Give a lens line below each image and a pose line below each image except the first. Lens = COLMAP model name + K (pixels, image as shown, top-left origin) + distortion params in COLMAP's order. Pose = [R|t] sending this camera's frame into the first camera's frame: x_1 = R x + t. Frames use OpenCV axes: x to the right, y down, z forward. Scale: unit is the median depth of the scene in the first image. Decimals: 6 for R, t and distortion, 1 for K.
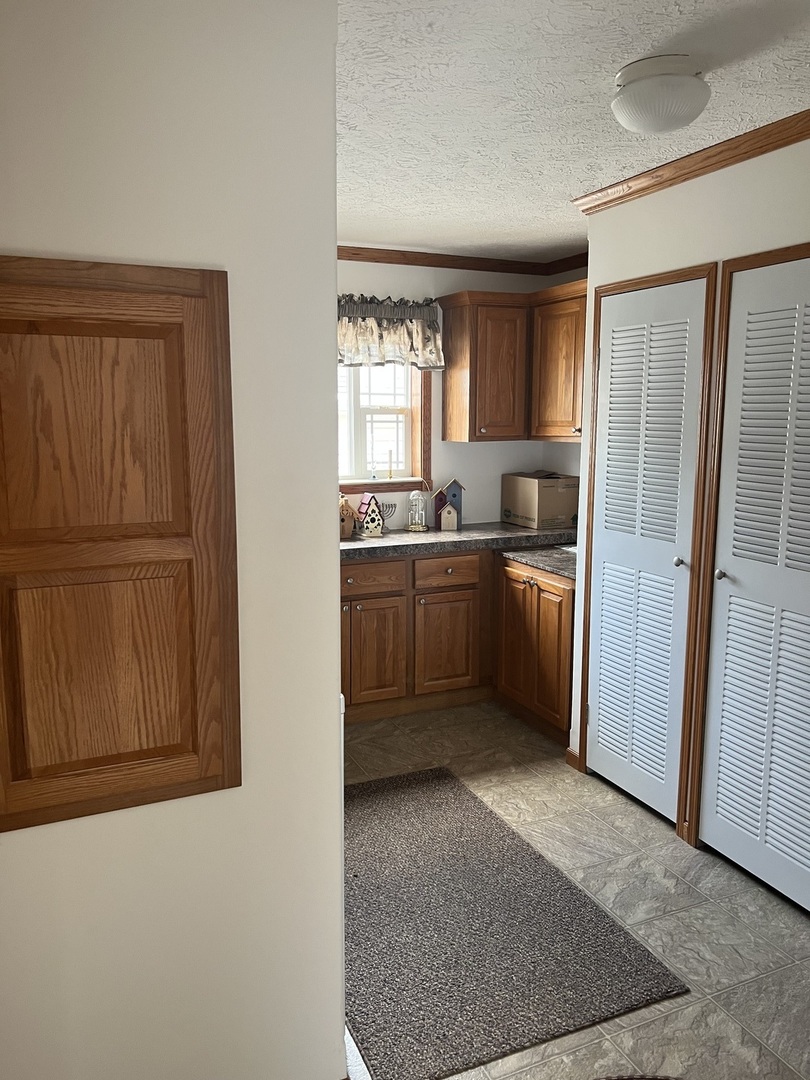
lens RADIAL K [[814.8, 0, 403.6], [0, 814.8, 543.4], [0, 0, 1]] dist [0.050795, -0.057347]
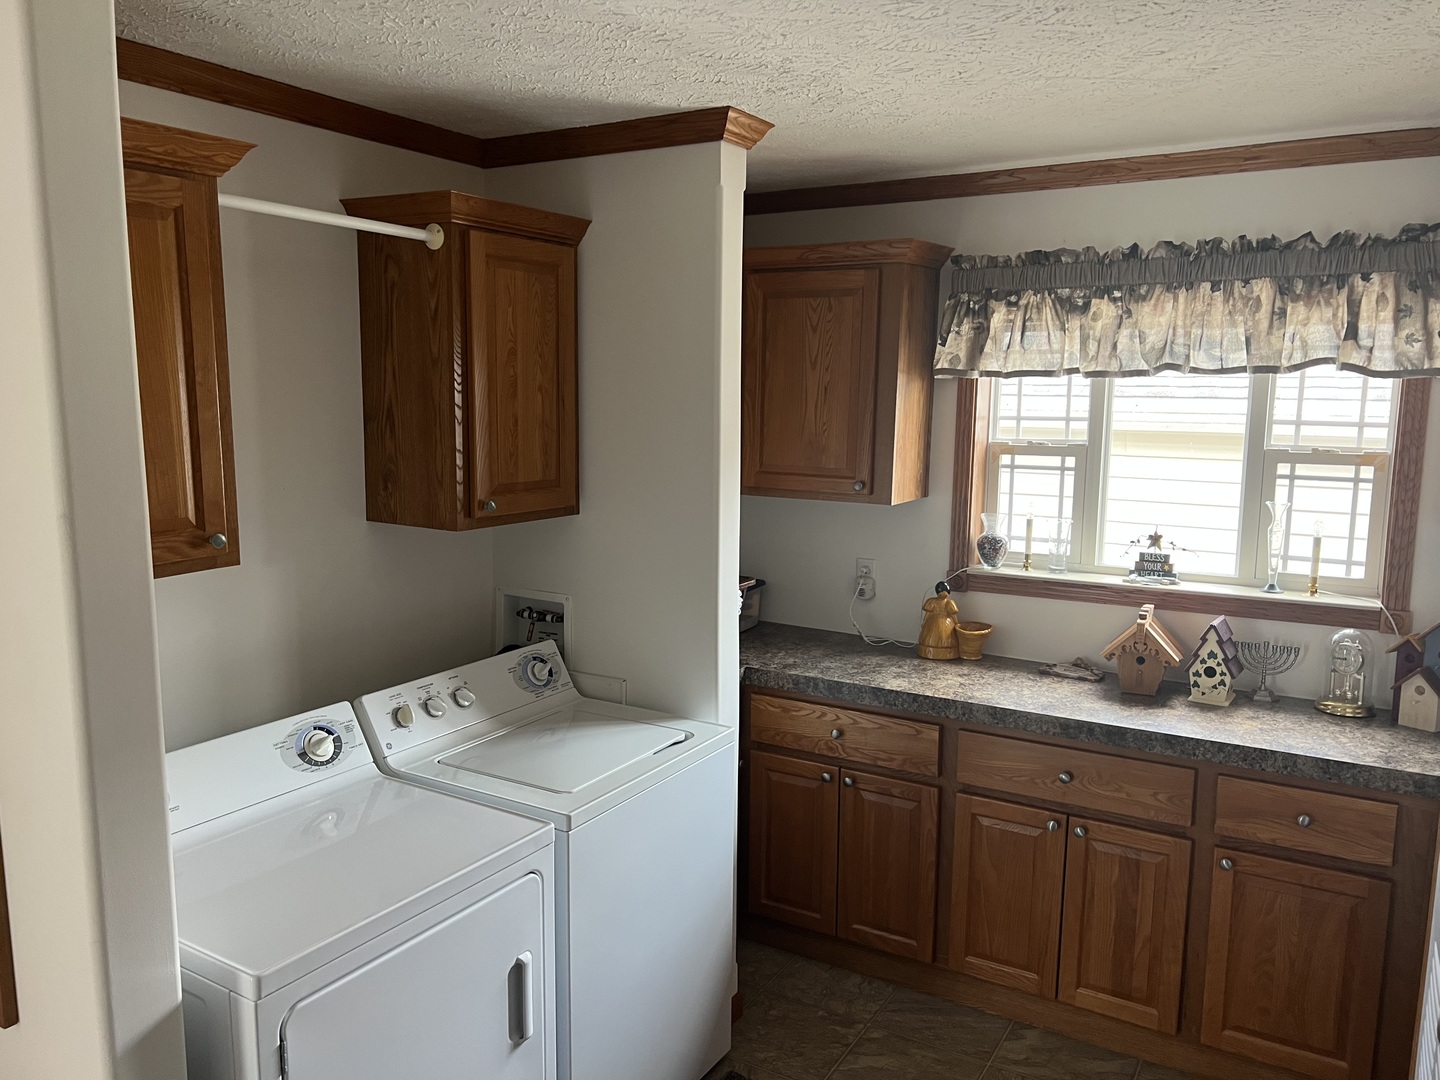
lens RADIAL K [[1086.4, 0, 717.6], [0, 1086.4, 534.9], [0, 0, 1]] dist [0.050795, -0.057347]
pose [[0.569339, 0.119213, -0.813413, 0.336676], [-0.134210, 0.989634, 0.051101, -0.107521], [0.811074, 0.080075, 0.579437, 0.342394]]
